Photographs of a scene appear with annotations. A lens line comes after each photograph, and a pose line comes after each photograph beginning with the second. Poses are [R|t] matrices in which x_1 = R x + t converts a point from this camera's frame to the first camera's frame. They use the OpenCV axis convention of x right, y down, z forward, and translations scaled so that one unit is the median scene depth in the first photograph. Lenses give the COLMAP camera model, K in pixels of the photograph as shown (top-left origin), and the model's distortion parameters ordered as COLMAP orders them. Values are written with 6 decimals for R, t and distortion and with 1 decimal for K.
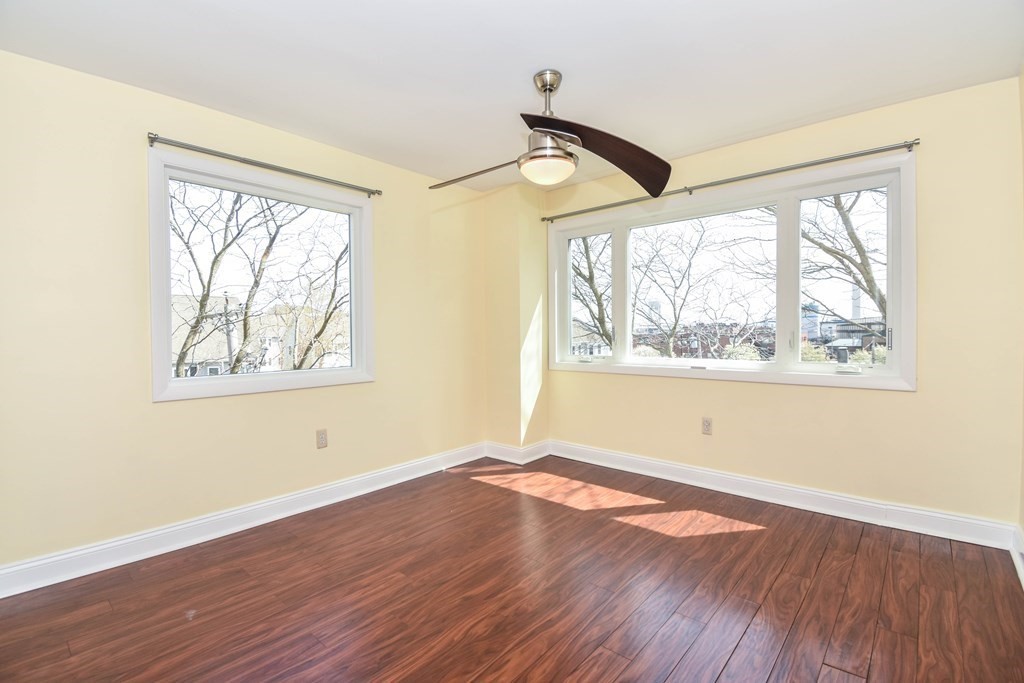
lens RADIAL K [[458.1, 0, 507.3], [0, 458.1, 339.9], [0, 0, 1]] dist [0.002128, -0.014514]
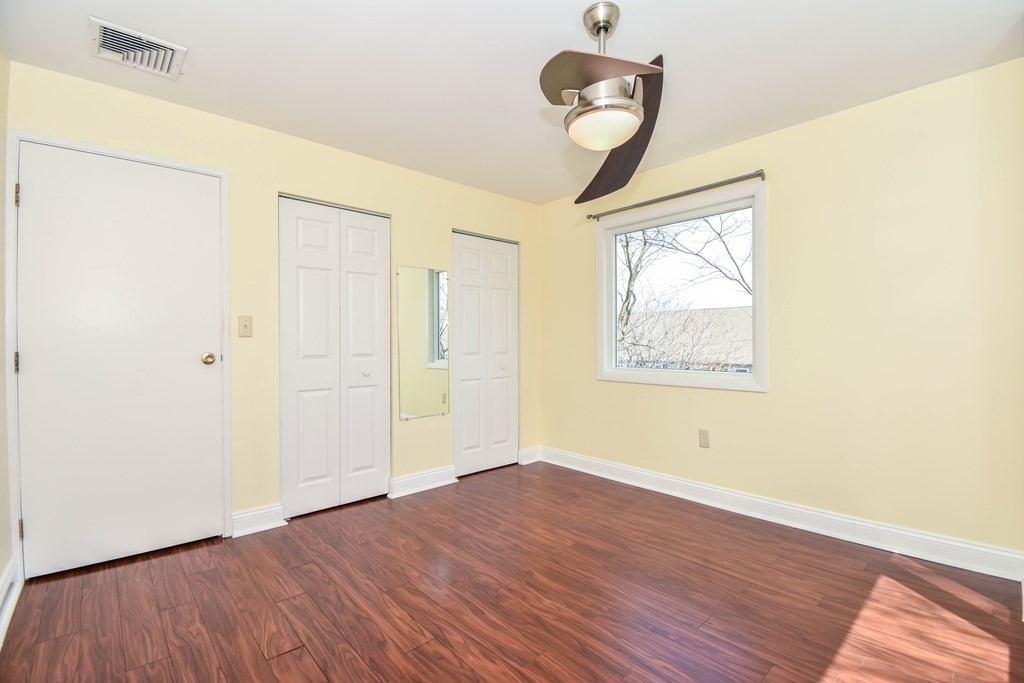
lens RADIAL K [[458.1, 0, 525.2], [0, 458.1, 345.2], [0, 0, 1]] dist [0.002128, -0.014514]
pose [[-0.093434, 0.017310, -0.995475, 0.889966], [-0.009562, 0.999787, 0.018282, -0.007628], [0.995580, 0.011227, -0.093249, 0.958217]]
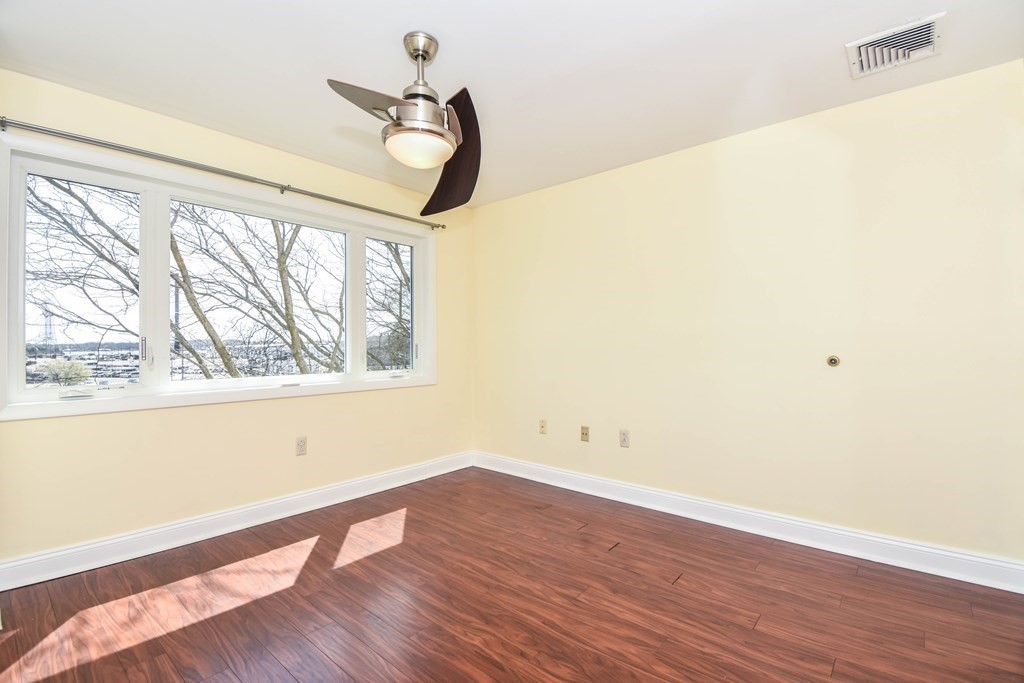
lens RADIAL K [[458.1, 0, 523.3], [0, 458.1, 349.4], [0, 0, 1]] dist [0.002128, -0.014514]
pose [[-0.023070, -0.000490, 0.999734, -0.738102], [0.019433, 0.999811, 0.000939, 0.008217], [-0.999545, 0.019450, -0.023056, 0.854940]]
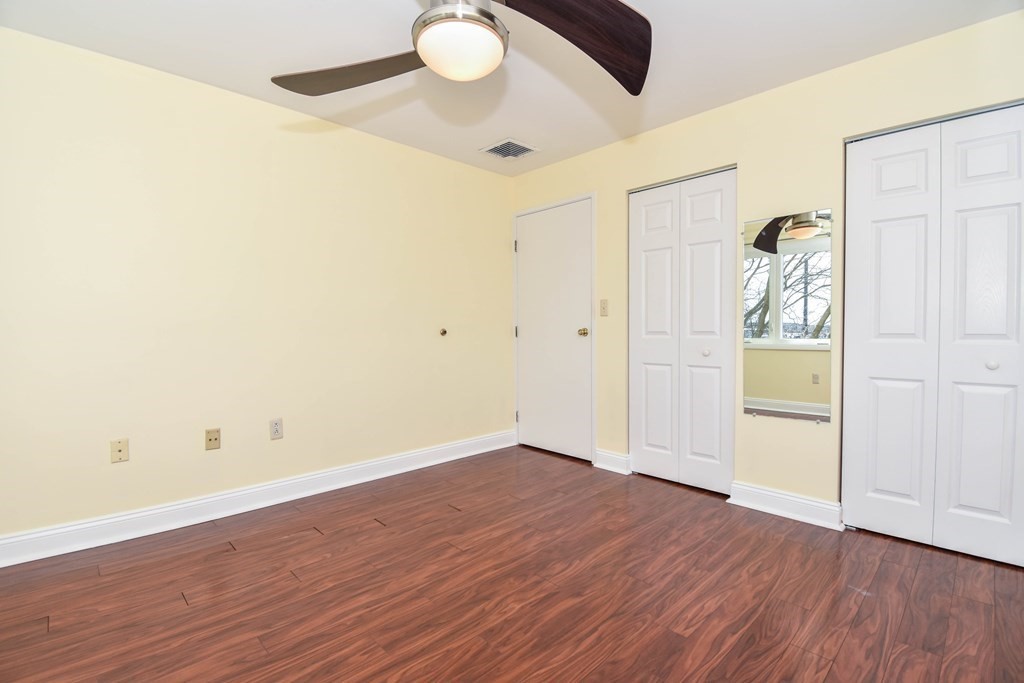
lens RADIAL K [[458.1, 0, 501.1], [0, 458.1, 345.7], [0, 0, 1]] dist [0.002128, -0.014514]
pose [[-0.995247, 0.009674, 0.096903, -0.025248], [0.014490, 0.998687, 0.049128, 0.018323], [-0.096301, 0.050298, -0.994081, 1.673434]]
